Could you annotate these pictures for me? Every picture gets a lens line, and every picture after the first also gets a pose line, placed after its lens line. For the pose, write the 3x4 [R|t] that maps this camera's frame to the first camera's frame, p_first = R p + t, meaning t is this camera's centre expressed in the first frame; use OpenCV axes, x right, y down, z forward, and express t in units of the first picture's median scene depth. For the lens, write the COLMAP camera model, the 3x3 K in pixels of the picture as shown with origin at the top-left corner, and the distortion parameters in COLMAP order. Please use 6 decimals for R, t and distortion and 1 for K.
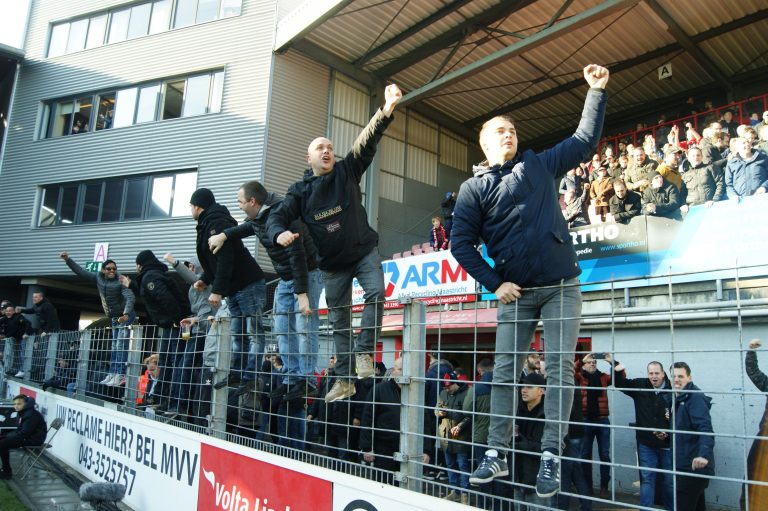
lens RADIAL K [[618.8, 0, 381.7], [0, 618.8, 264.6], [0, 0, 1]] dist [-0.088716, 0.017652]
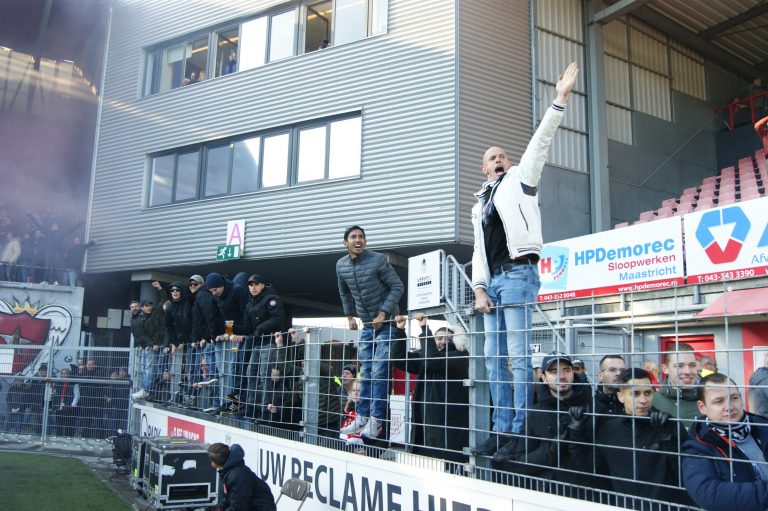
lens RADIAL K [[700.8, 0, 381.5], [0, 700.8, 255.5], [0, 0, 1]] dist [-0.019352, -0.062643]
pose [[0.986535, -0.047047, -0.156636, -0.135645], [0.047066, 0.998885, -0.003587, 0.018431], [0.156630, -0.003833, 0.987650, 0.151607]]
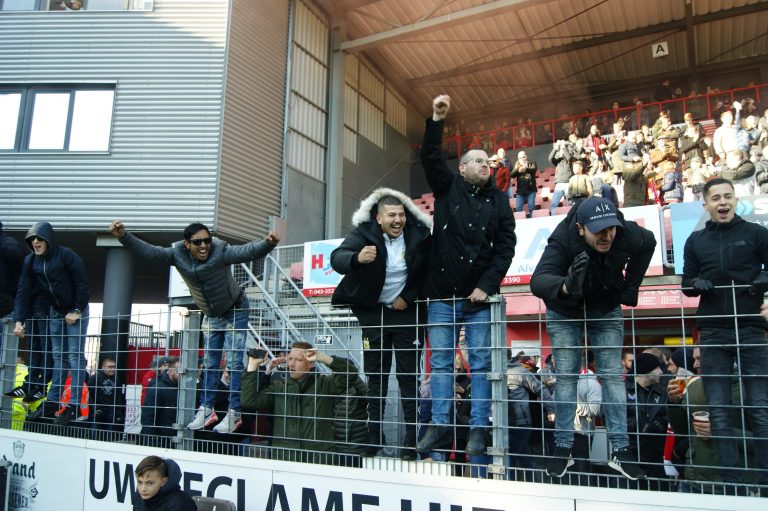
lens RADIAL K [[618.8, 0, 399.4], [0, 618.8, 261.1], [0, 0, 1]] dist [-0.088716, 0.017652]
pose [[0.923595, 0.031904, 0.382040, -0.229010], [-0.037406, 0.999276, 0.006981, 0.023845], [-0.381541, -0.020738, 0.924119, 0.211333]]
